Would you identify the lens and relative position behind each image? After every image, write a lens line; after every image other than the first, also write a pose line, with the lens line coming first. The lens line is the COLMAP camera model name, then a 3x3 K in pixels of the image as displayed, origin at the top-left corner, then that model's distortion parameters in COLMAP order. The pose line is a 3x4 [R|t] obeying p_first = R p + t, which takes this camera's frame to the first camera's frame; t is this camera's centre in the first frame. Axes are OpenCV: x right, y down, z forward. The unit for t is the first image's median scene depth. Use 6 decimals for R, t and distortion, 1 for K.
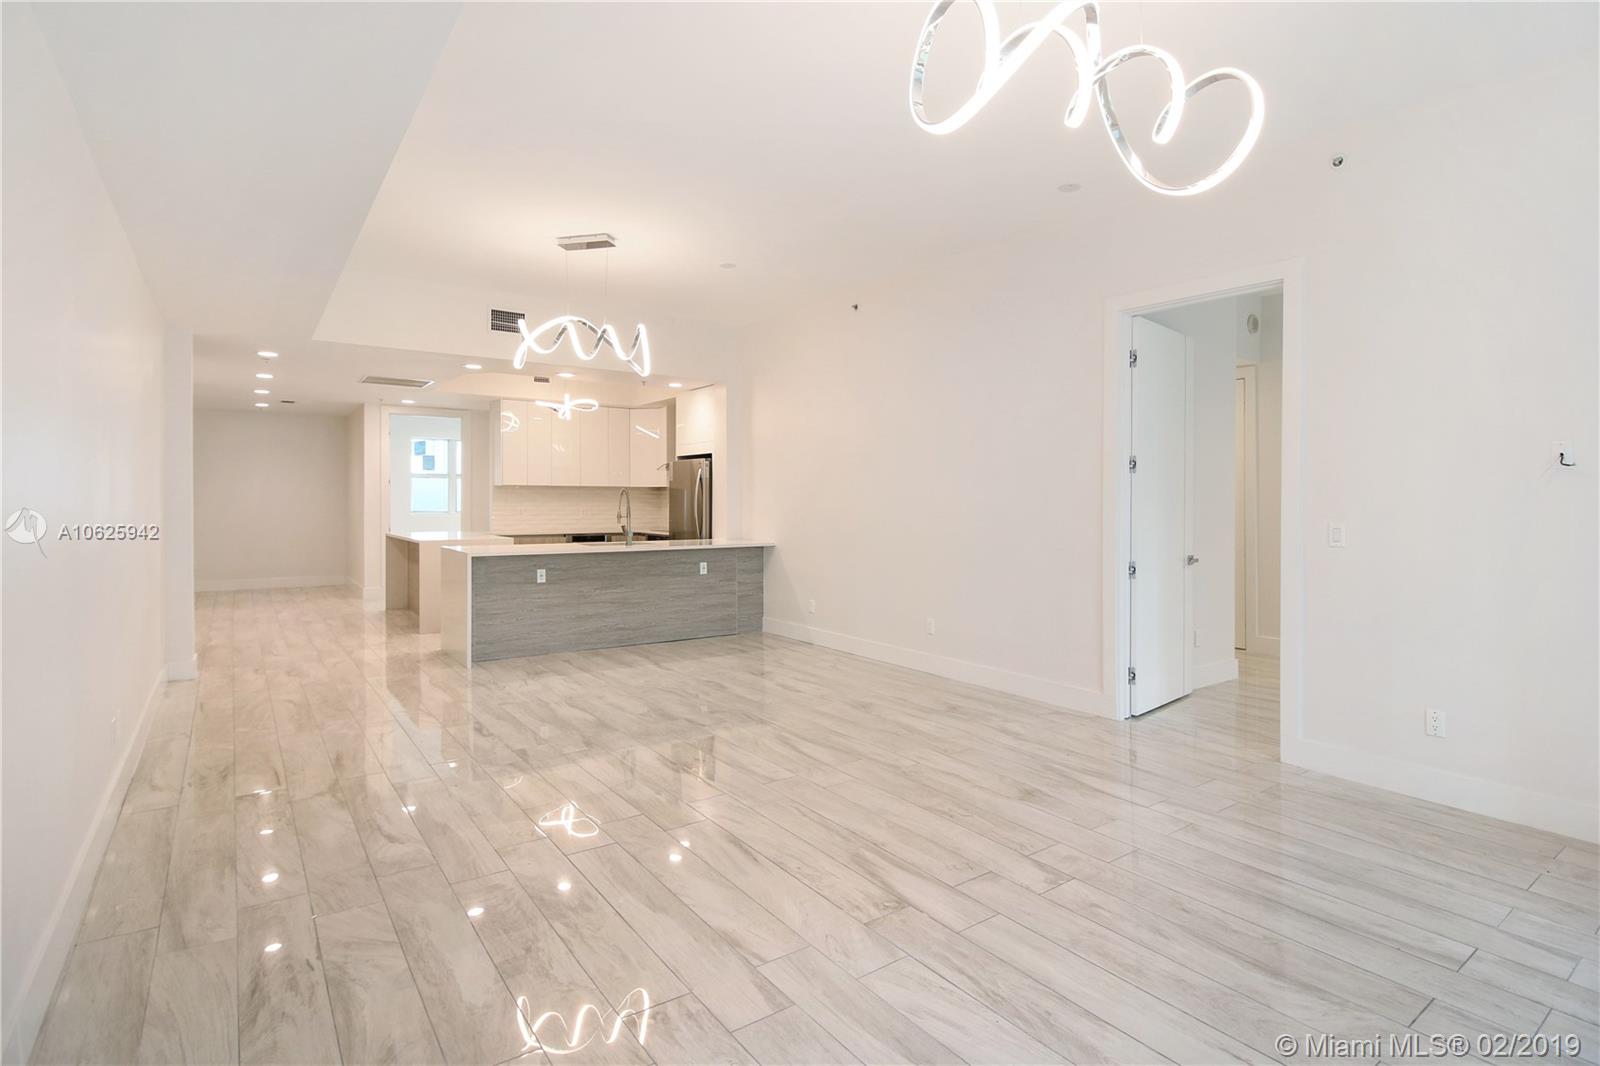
lens RADIAL K [[788.1, 0, 867.8], [0, 788.1, 507.0], [0, 0, 1]] dist [0.007743, -0.011464]
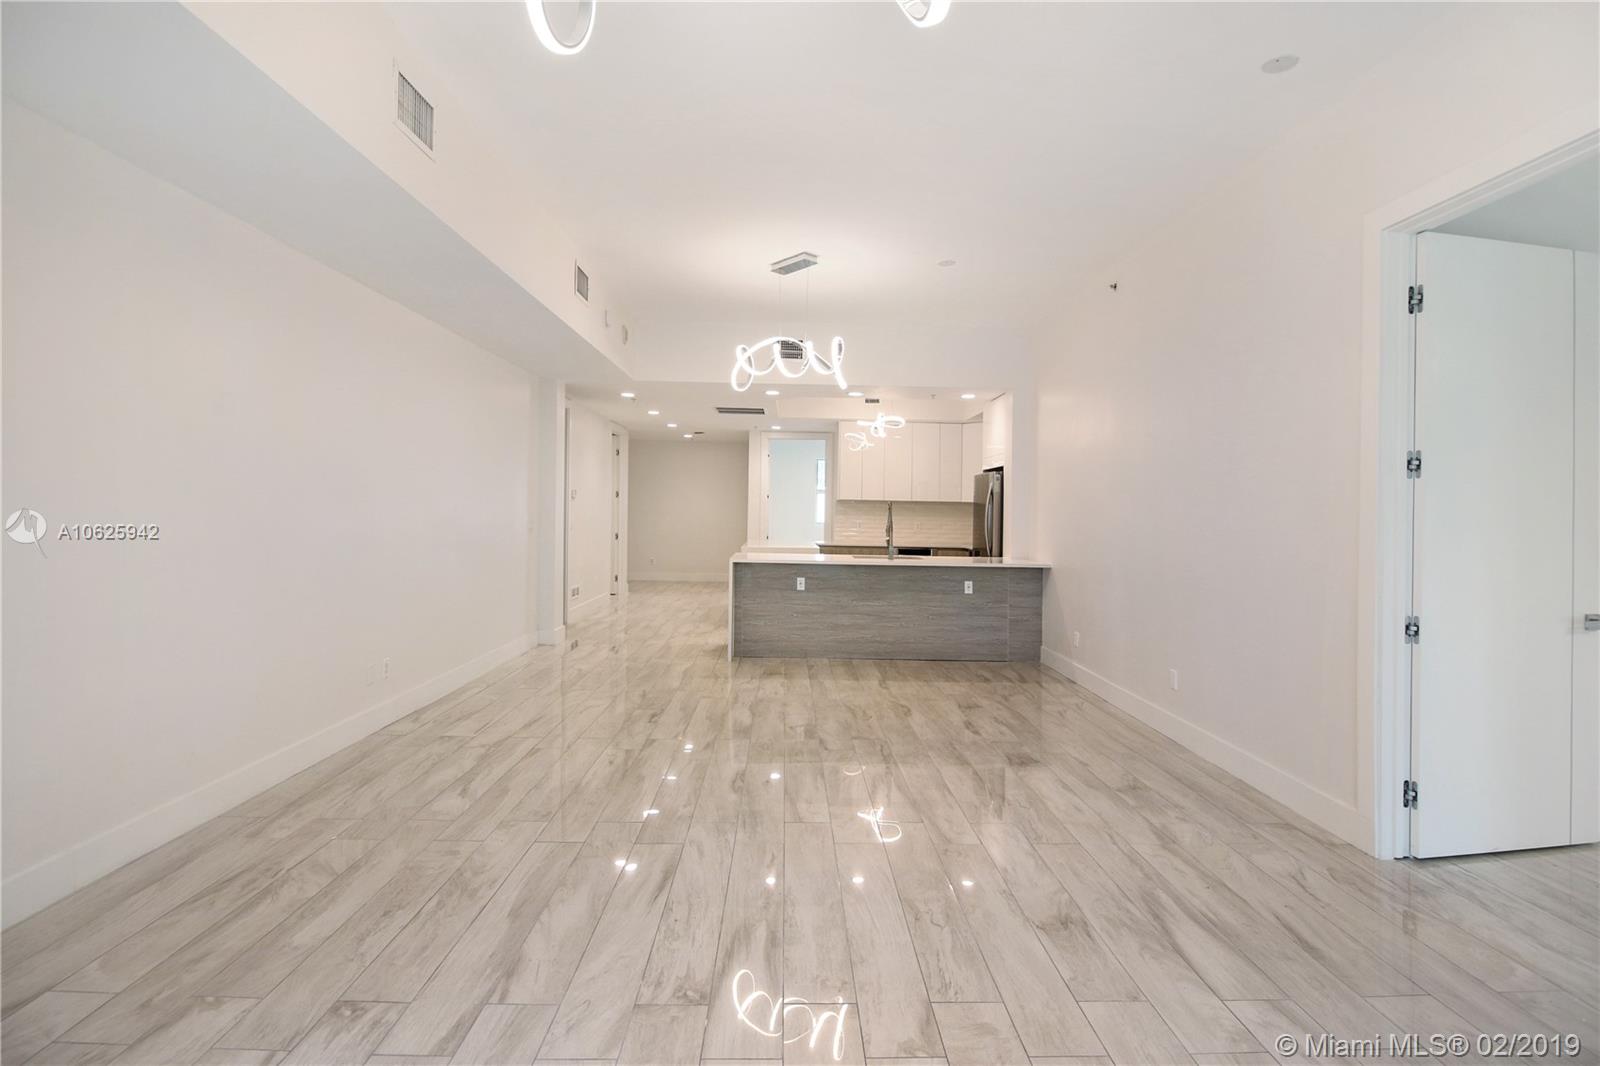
lens RADIAL K [[788.1, 0, 792.8], [0, 788.1, 520.9], [0, 0, 1]] dist [0.007743, -0.011464]
pose [[0.815206, 0.016771, -0.578928, 0.179963], [-0.018591, 0.999823, 0.002785, -0.000695], [0.578872, 0.008492, 0.815374, 0.114863]]
